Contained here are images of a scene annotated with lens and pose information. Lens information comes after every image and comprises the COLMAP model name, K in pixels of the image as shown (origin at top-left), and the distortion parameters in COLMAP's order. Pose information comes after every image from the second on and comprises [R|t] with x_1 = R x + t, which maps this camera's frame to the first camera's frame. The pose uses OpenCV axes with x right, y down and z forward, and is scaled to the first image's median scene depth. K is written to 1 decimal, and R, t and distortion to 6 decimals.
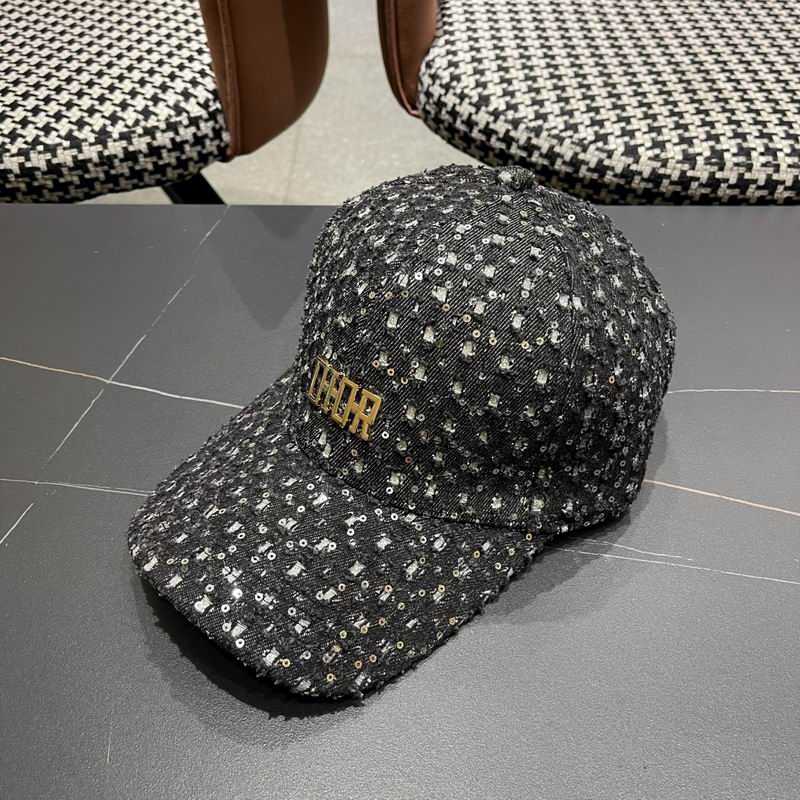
lens RADIAL K [[843.4, 0, 399.5], [0, 843.4, 407.1], [0, 0, 1]] dist [0.019282, 0.000000]
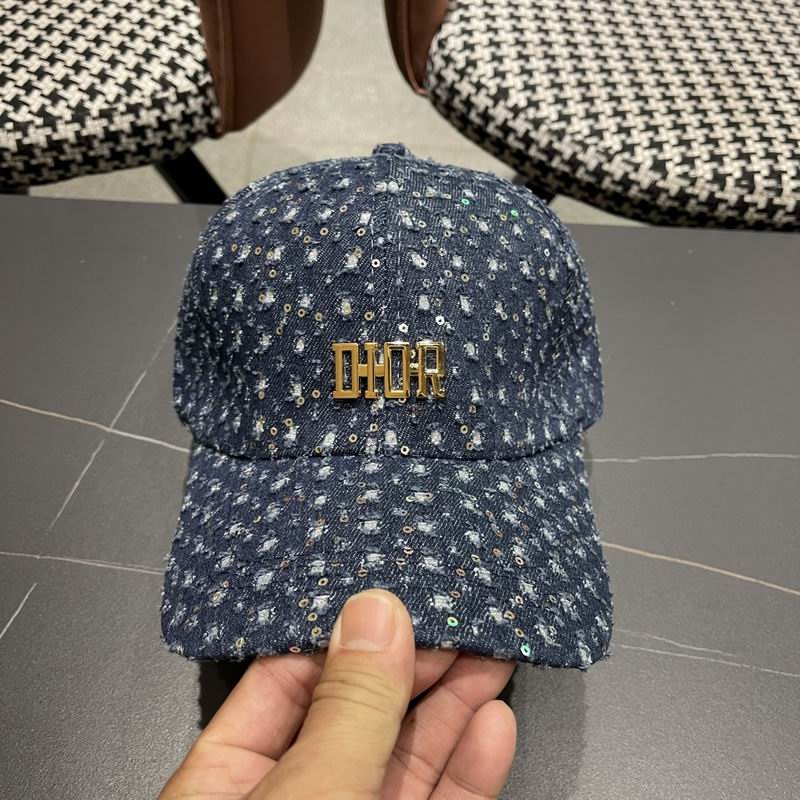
lens RADIAL K [[843.4, 0, 413.5], [0, 843.4, 410.3], [0, 0, 1]] dist [0.019282, 0.000000]
pose [[0.996270, 0.022583, 0.083283, -0.067509], [-0.032173, 0.992765, 0.115679, -0.123220], [-0.080069, -0.117927, 0.989789, 0.050042]]
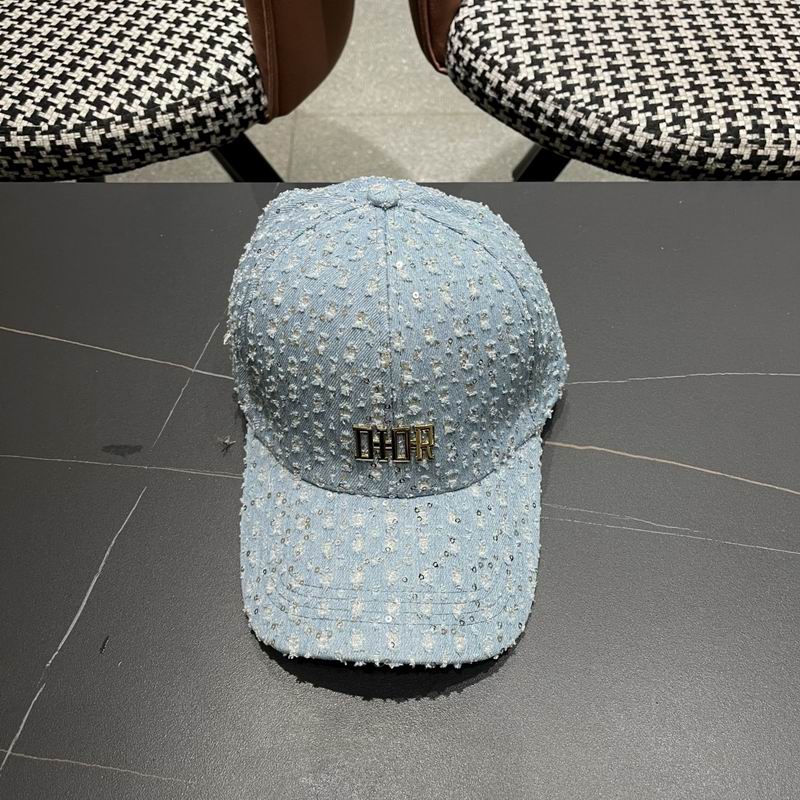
lens RADIAL K [[843.4, 0, 400.3], [0, 843.4, 413.9], [0, 0, 1]] dist [0.019282, 0.000000]
pose [[0.999892, -0.011393, 0.009290, -0.055152], [0.009753, 0.986958, 0.160684, -0.111793], [-0.010999, -0.160576, 0.986962, -0.102291]]
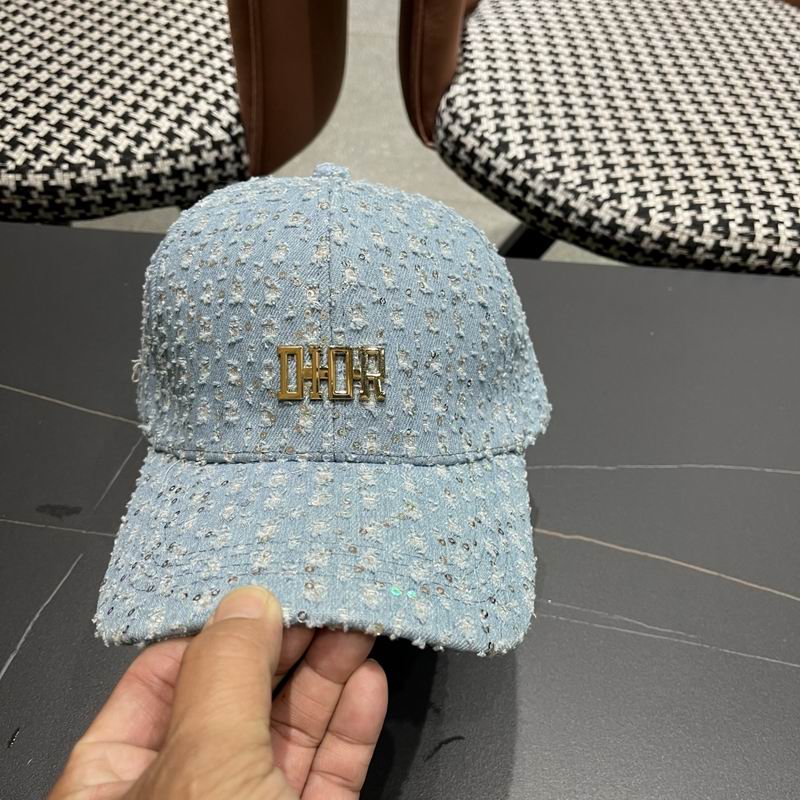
lens RADIAL K [[843.4, 0, 399.3], [0, 843.4, 413.3], [0, 0, 1]] dist [0.019282, 0.000000]
pose [[0.996922, 0.052213, 0.058478, -0.070529], [-0.055577, 0.996800, 0.057447, -0.091850], [-0.055291, -0.060520, 0.996634, -0.039555]]
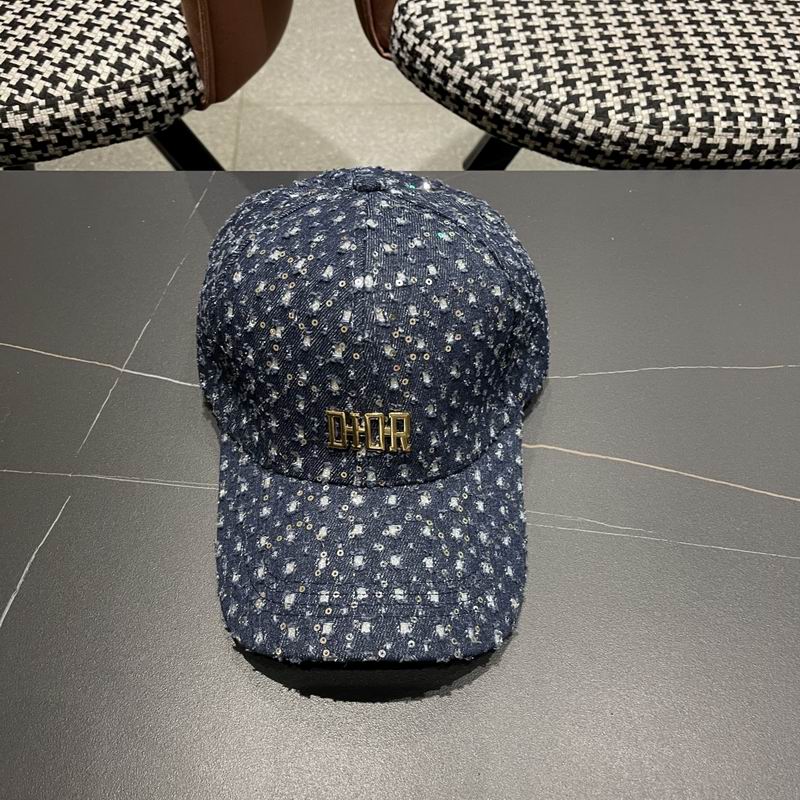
lens RADIAL K [[843.4, 0, 401.1], [0, 843.4, 410.5], [0, 0, 1]] dist [0.019282, 0.000000]
pose [[0.997899, -0.025129, 0.059709, -0.040655], [0.014966, 0.986194, 0.164918, -0.110556], [-0.063029, -0.163678, 0.984498, -0.064481]]
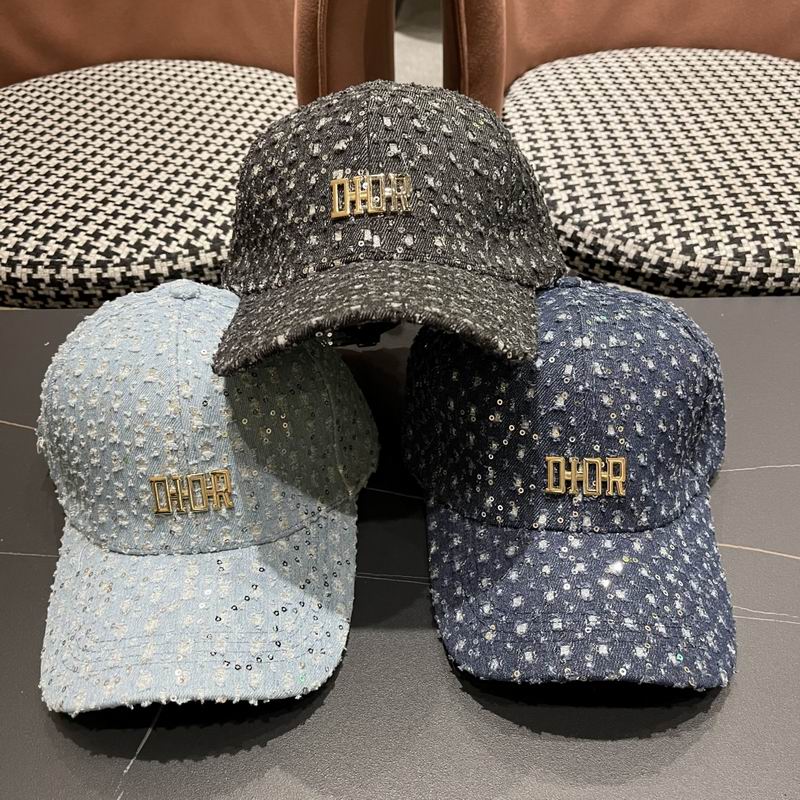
lens RADIAL K [[843.4, 0, 407.7], [0, 843.4, 397.5], [0, 0, 1]] dist [0.019282, 0.000000]
pose [[0.999283, -0.025408, 0.028060, -0.133122], [0.027093, 0.997746, -0.061388, -0.040496], [-0.026437, 0.062104, 0.997719, -0.112268]]
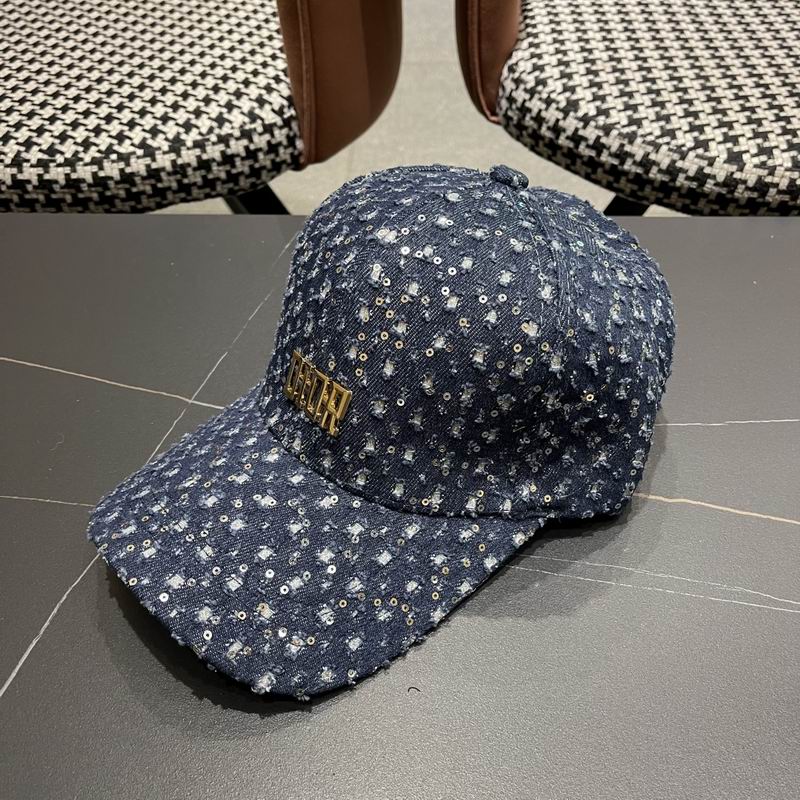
lens RADIAL K [[843.4, 0, 396.8], [0, 843.4, 409.7], [0, 0, 1]] dist [0.019282, 0.000000]
pose [[0.998909, 0.012162, -0.045094, -0.050527], [-0.012443, 0.999905, -0.005967, -0.013135], [0.045017, 0.006521, 0.998965, 0.044798]]
